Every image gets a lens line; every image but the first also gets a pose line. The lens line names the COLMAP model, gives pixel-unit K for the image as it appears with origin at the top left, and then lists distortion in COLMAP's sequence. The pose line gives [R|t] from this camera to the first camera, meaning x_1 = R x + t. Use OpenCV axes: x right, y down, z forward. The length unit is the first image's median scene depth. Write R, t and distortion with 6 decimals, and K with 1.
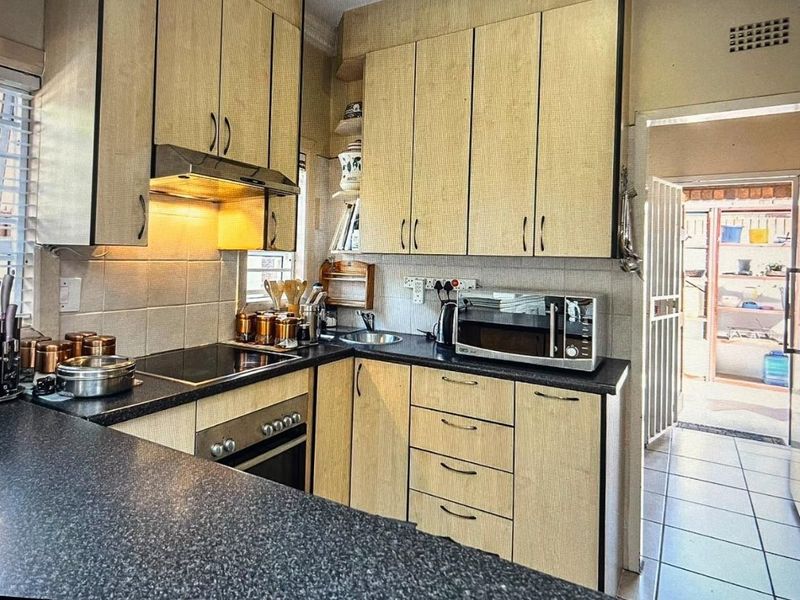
lens RADIAL K [[511.0, 0, 400.0], [0, 511.0, 300.0], [0, 0, 1]] dist [-0.002416, -0.000641]
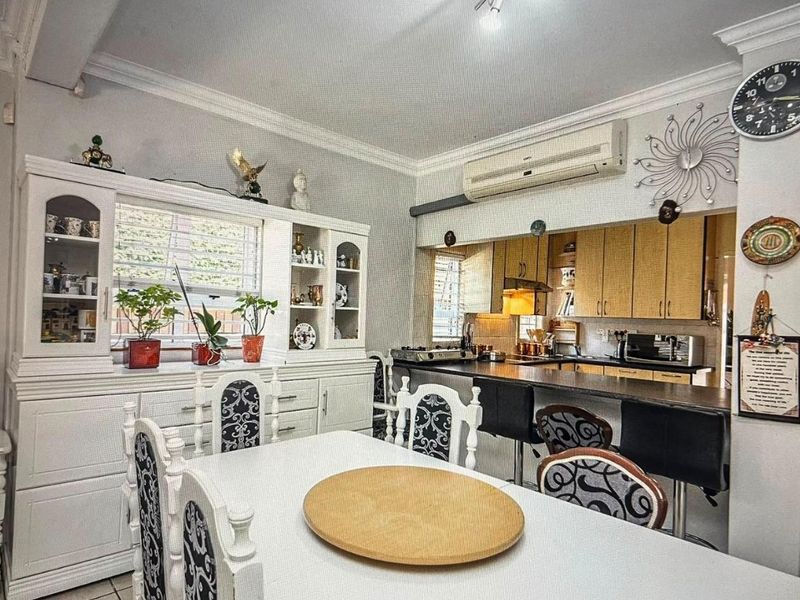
lens RADIAL K [[443.7, 0, 397.4], [0, 443.7, 316.1], [0, 0, 1]] dist [0.004957, 0.000997]
pose [[0.931315, 0.007452, -0.364138, -0.093397], [-0.040826, 0.995626, -0.084039, 0.088695], [0.361919, 0.093133, 0.927546, -0.955103]]
